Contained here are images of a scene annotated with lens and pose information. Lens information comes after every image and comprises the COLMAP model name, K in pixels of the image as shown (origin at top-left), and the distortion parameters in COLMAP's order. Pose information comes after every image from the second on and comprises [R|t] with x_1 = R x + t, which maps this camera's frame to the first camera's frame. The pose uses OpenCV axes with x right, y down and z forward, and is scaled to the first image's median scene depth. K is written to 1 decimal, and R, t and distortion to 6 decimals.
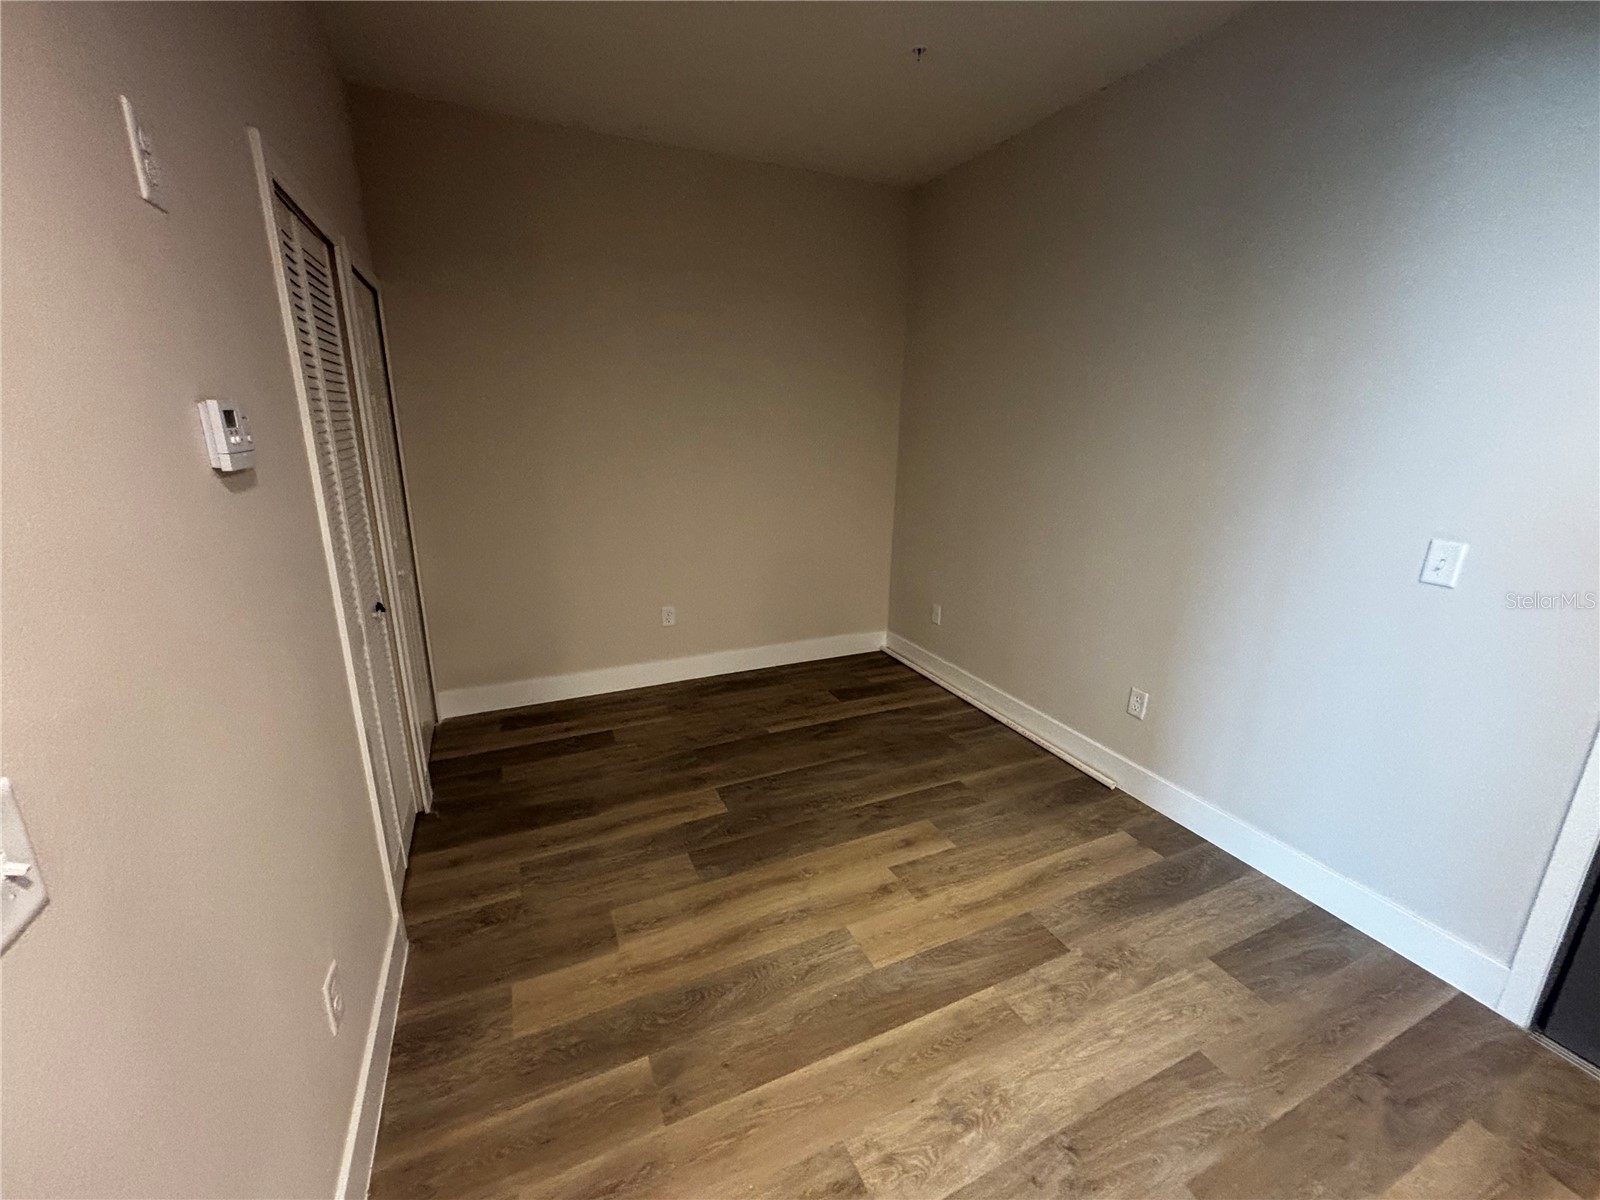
lens RADIAL K [[651.1, 0, 794.3], [0, 651.1, 598.7], [0, 0, 1]] dist [0.000530, -0.000442]
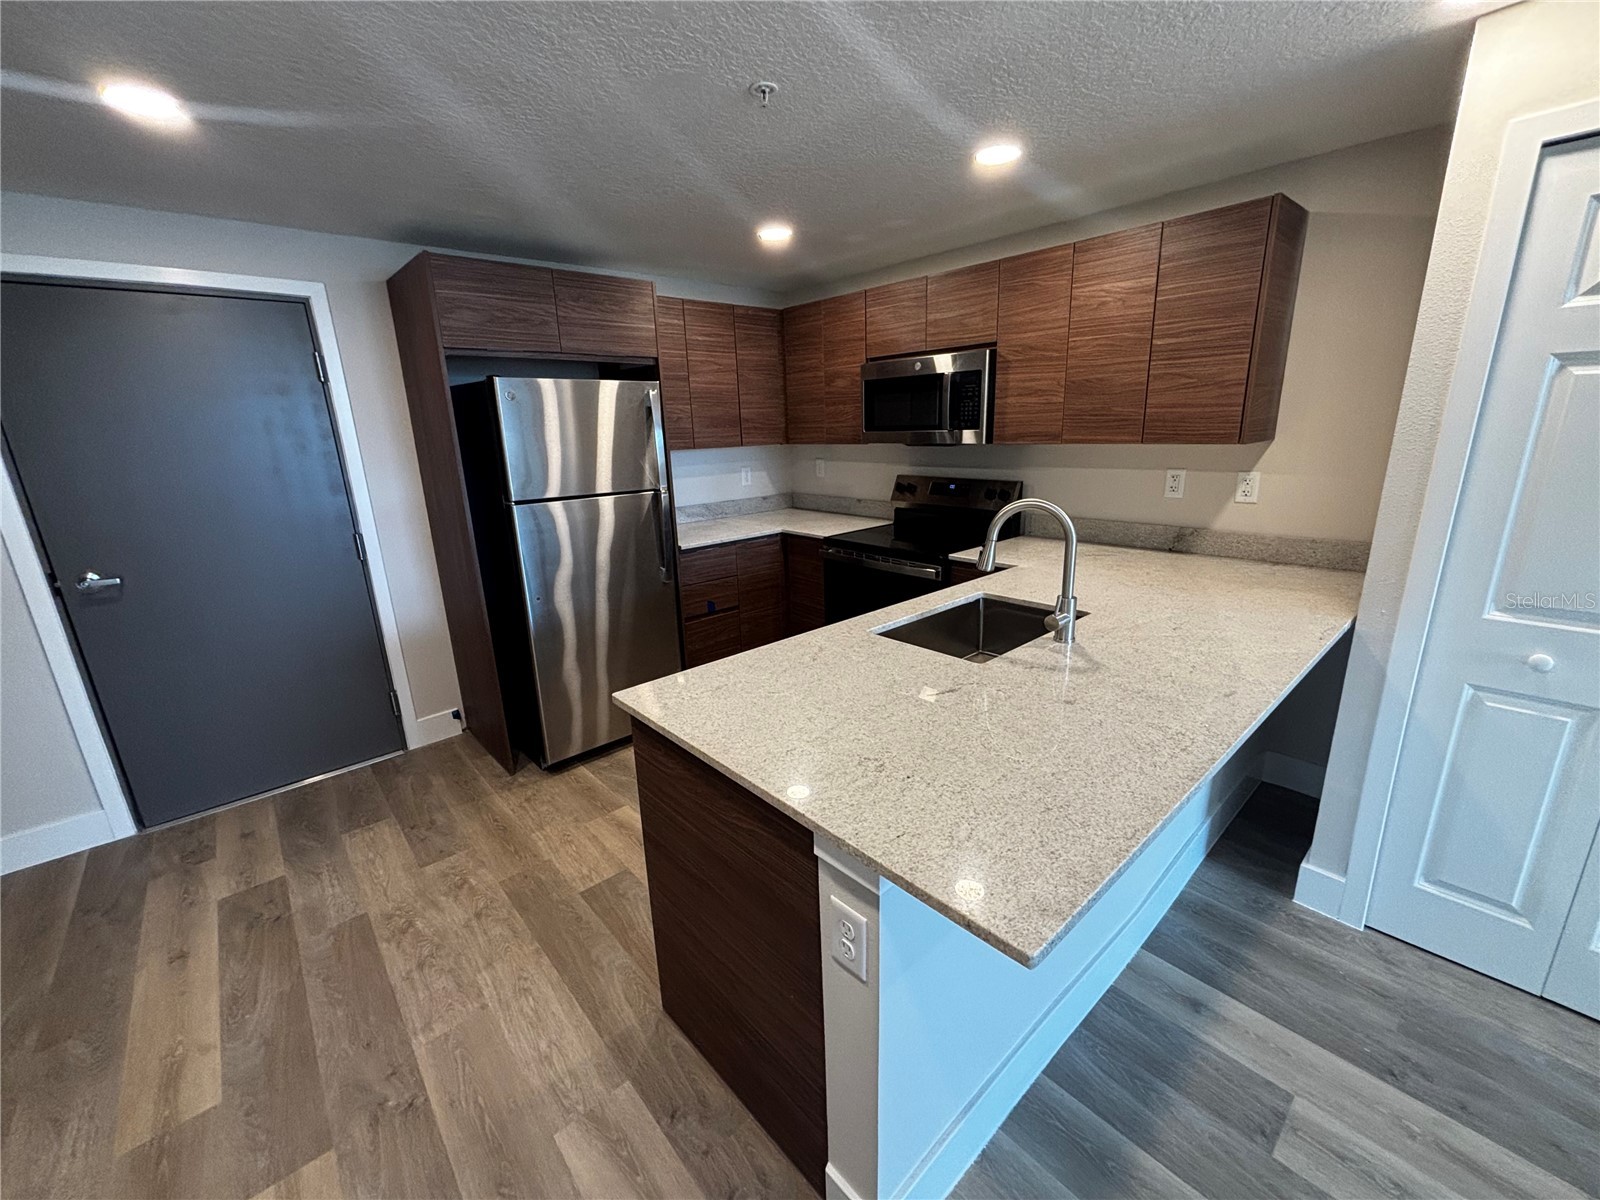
lens RADIAL K [[645.8, 0, 801.5], [0, 645.8, 597.6], [0, 0, 1]] dist [0.000527, -0.000055]
pose [[-0.301243, -0.253366, 0.919271, -0.448794], [0.283449, 0.896682, 0.340026, 0.073335], [-0.910445, 0.362997, -0.198303, -0.238284]]
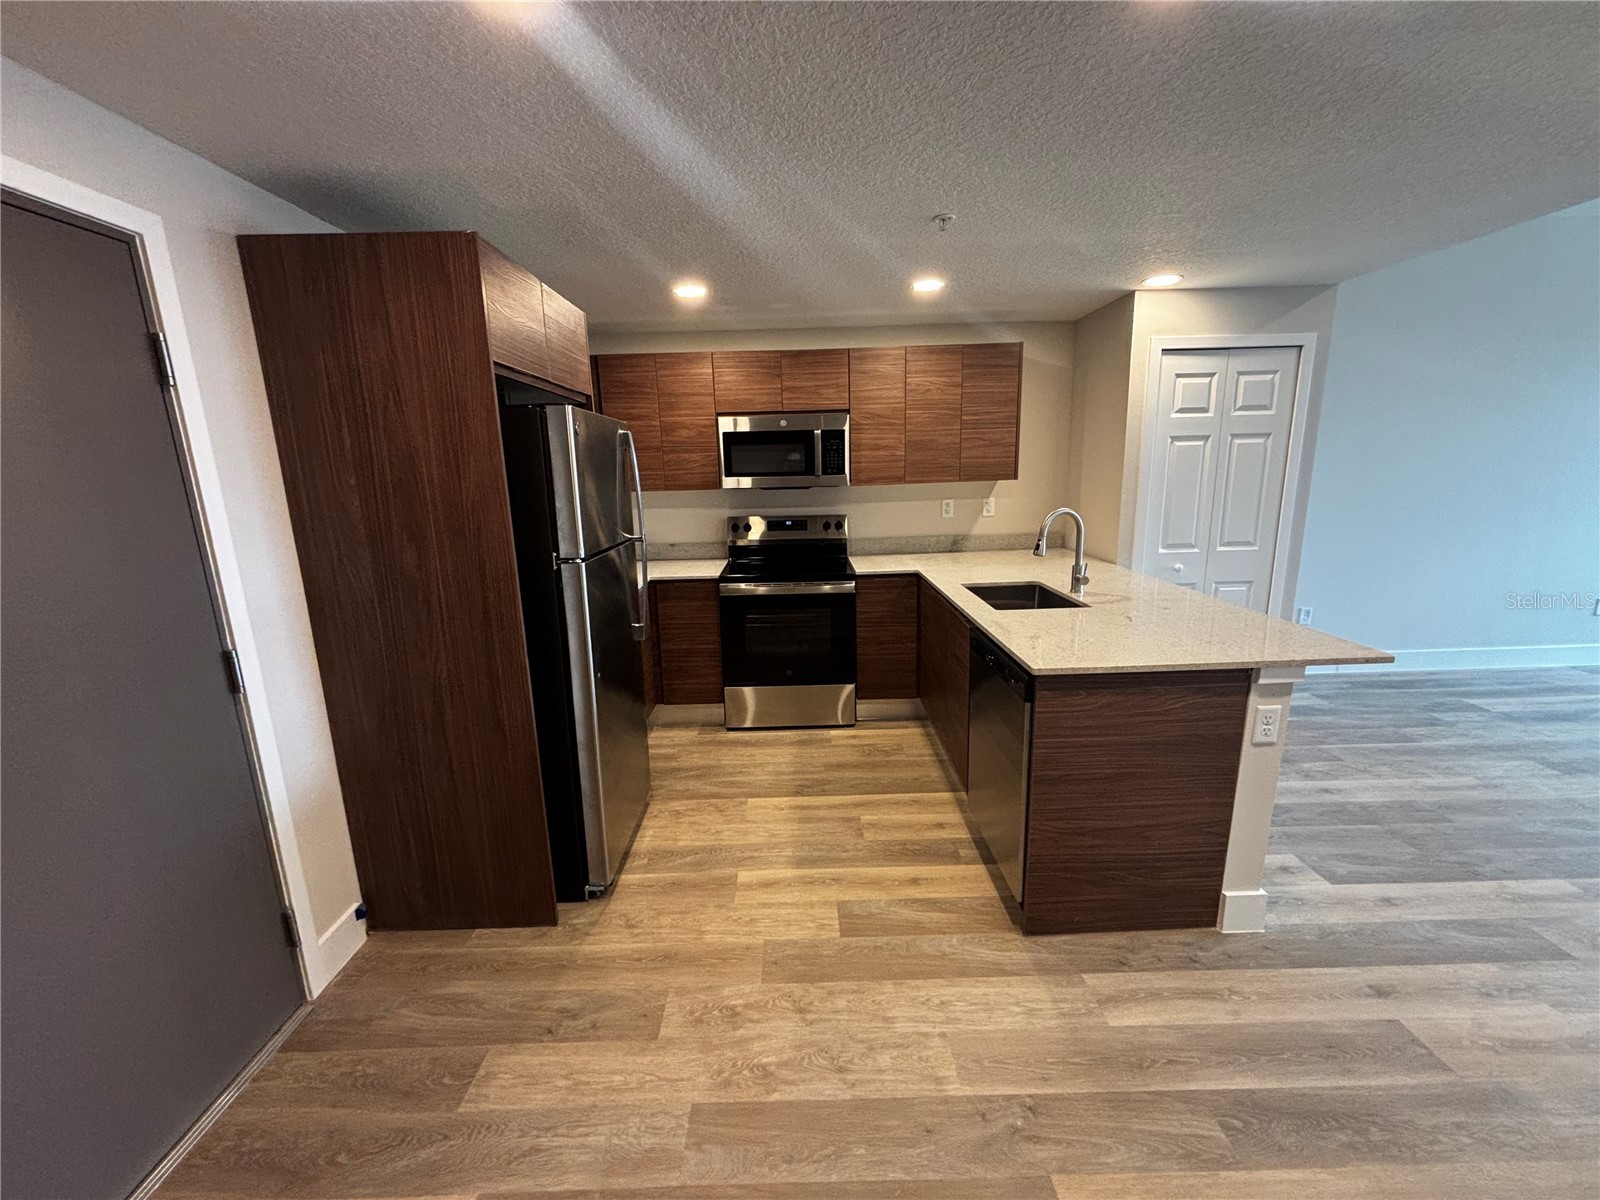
lens RADIAL K [[643.8, 0, 800.0], [0, 643.8, 600.0], [0, 0, 1]] dist [-0.000733, 0.000203]
pose [[-0.916185, -0.069798, 0.394630, 0.152023], [0.123770, 0.887295, 0.444285, -0.151667], [-0.381164, 0.455891, -0.804287, 0.588419]]
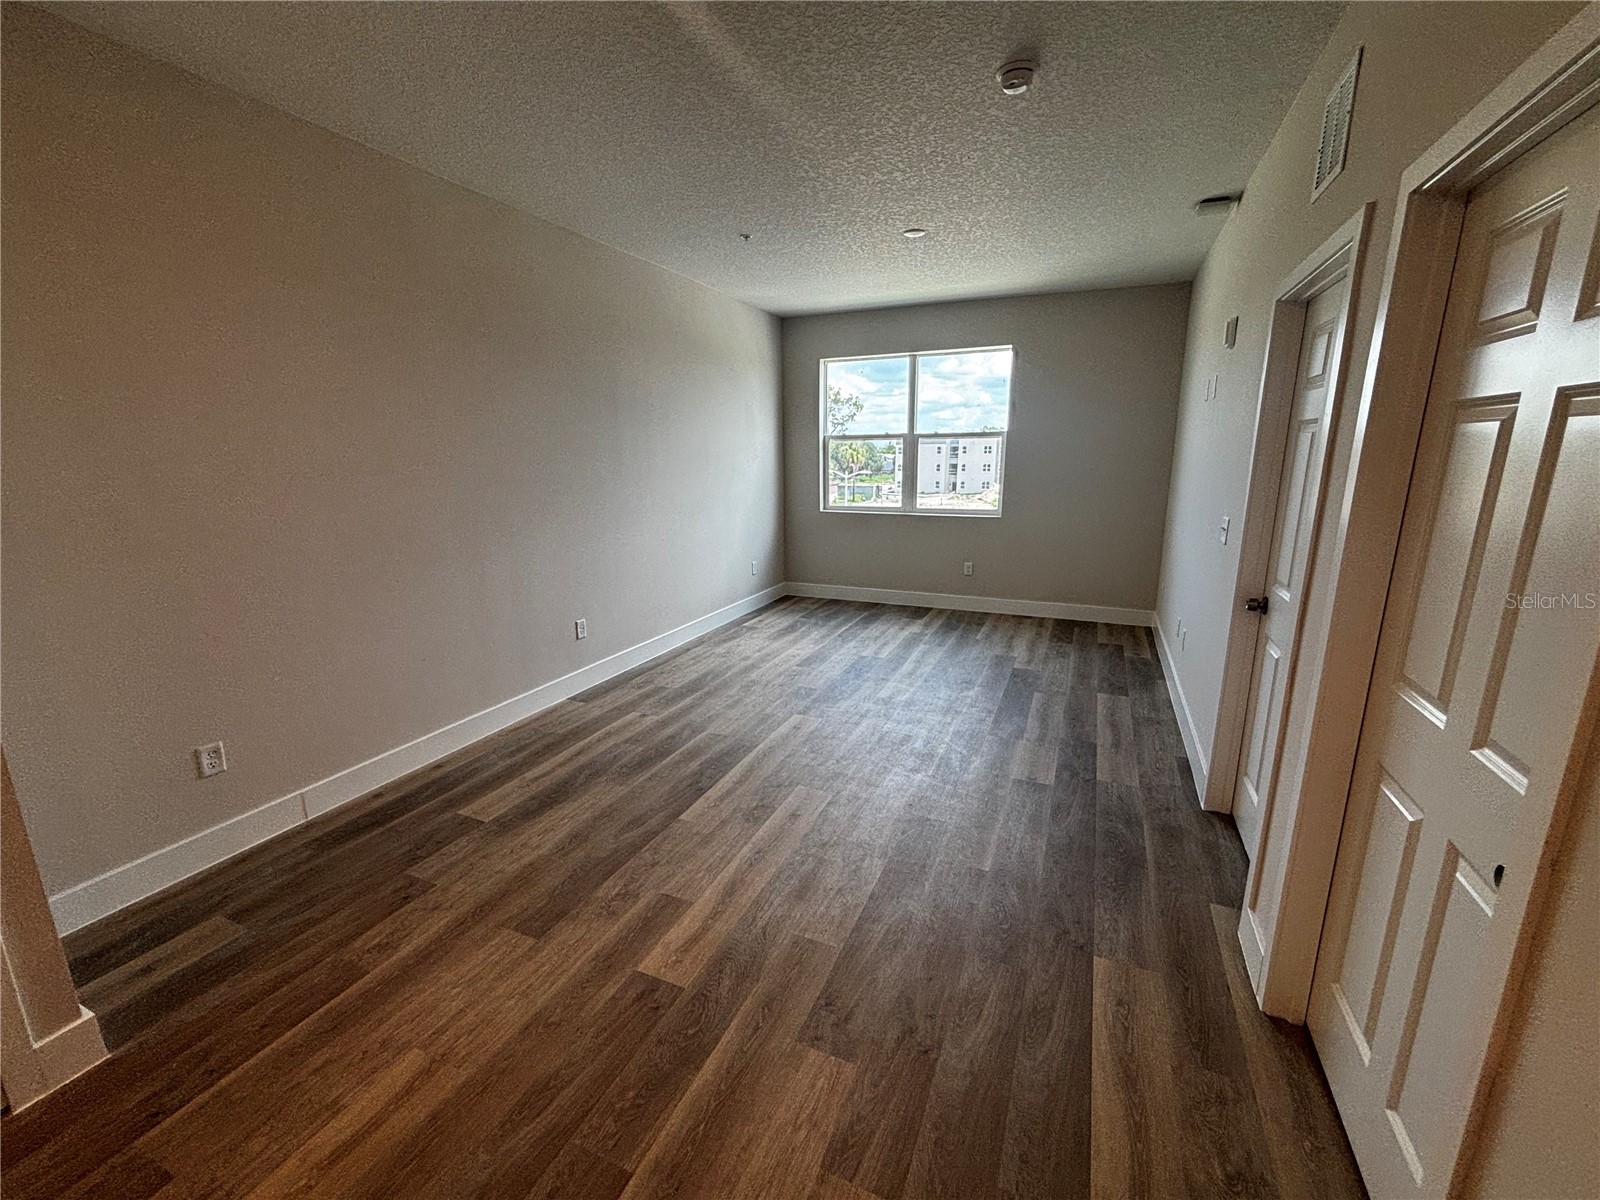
lens RADIAL K [[660.3, 0, 803.0], [0, 660.3, 597.8], [0, 0, 1]] dist [0.001886, 0.000100]
pose [[-0.738040, 0.139049, -0.660275, -0.520888], [-0.184823, 0.899453, 0.396010, 0.067214], [0.648951, 0.414305, -0.638133, -0.277083]]
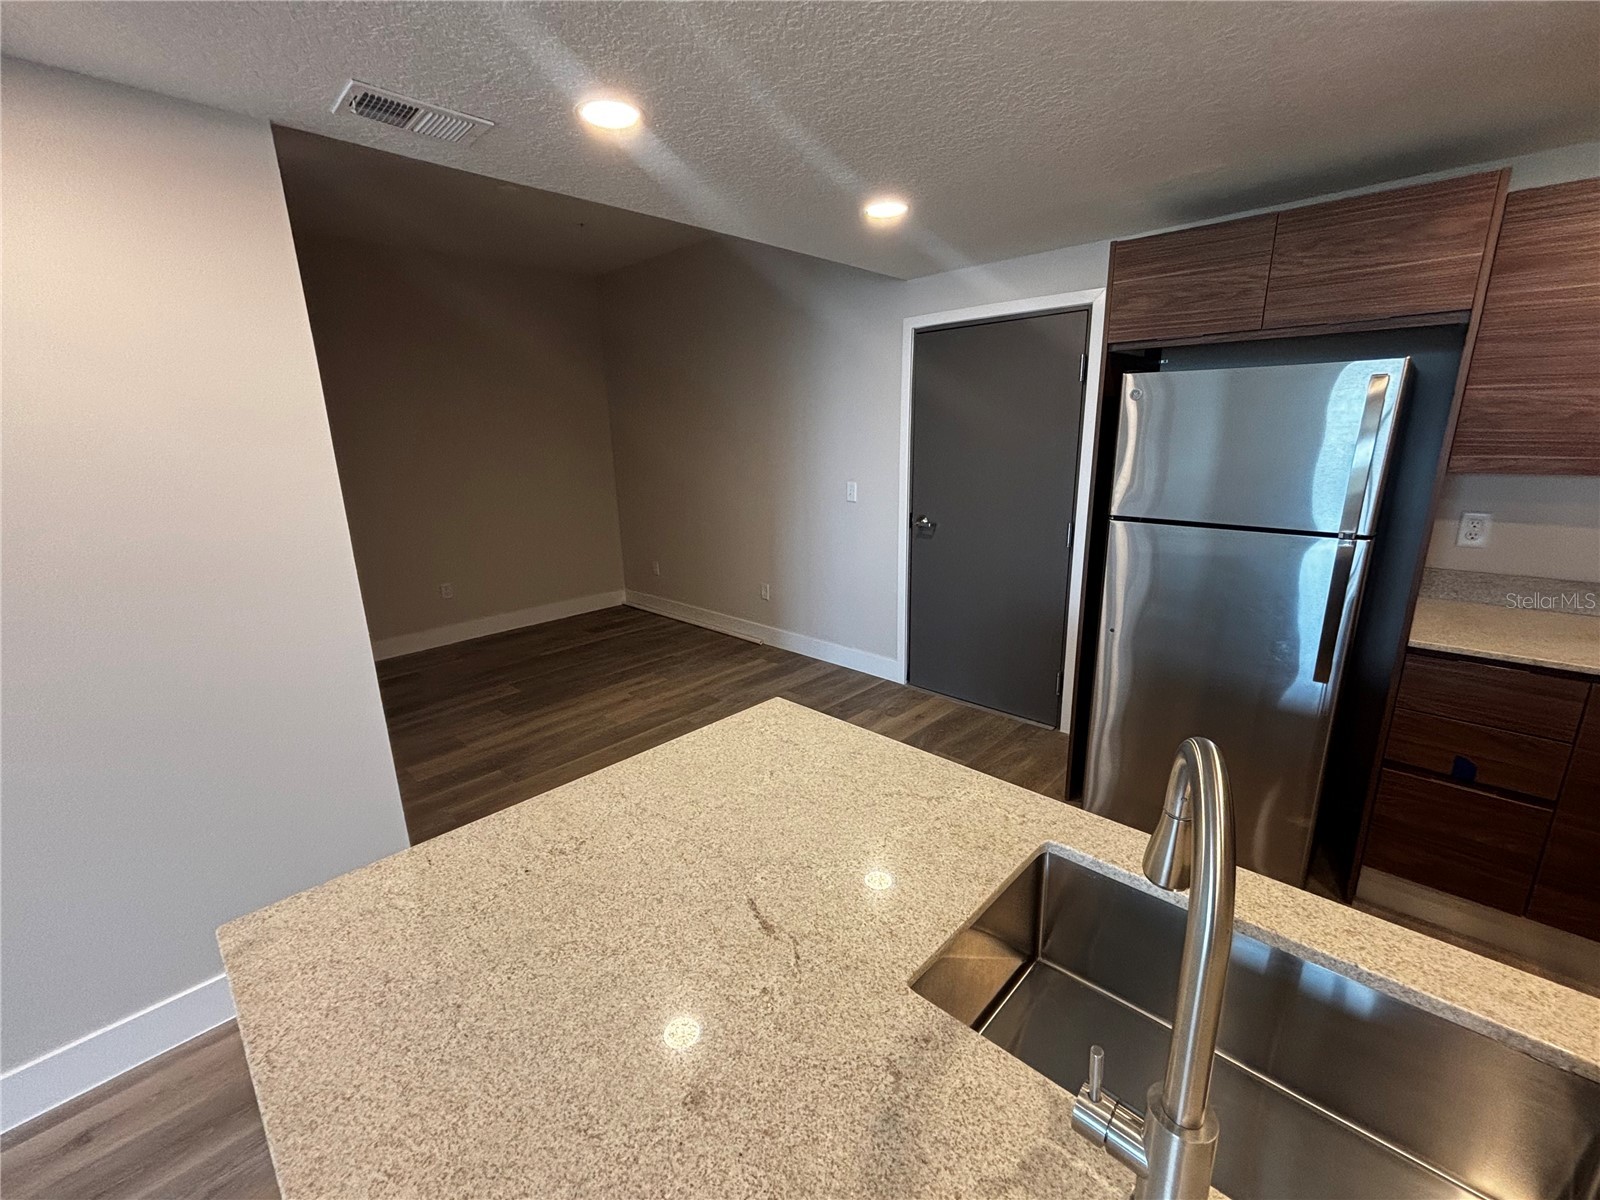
lens RADIAL K [[660.3, 0, 803.0], [0, 660.3, 597.8], [0, 0, 1]] dist [0.001886, 0.000100]
pose [[0.925334, -0.124364, 0.358177, -0.022539], [0.132266, 0.991211, 0.002458, 0.227142], [-0.355334, 0.045100, 0.933651, -0.849438]]
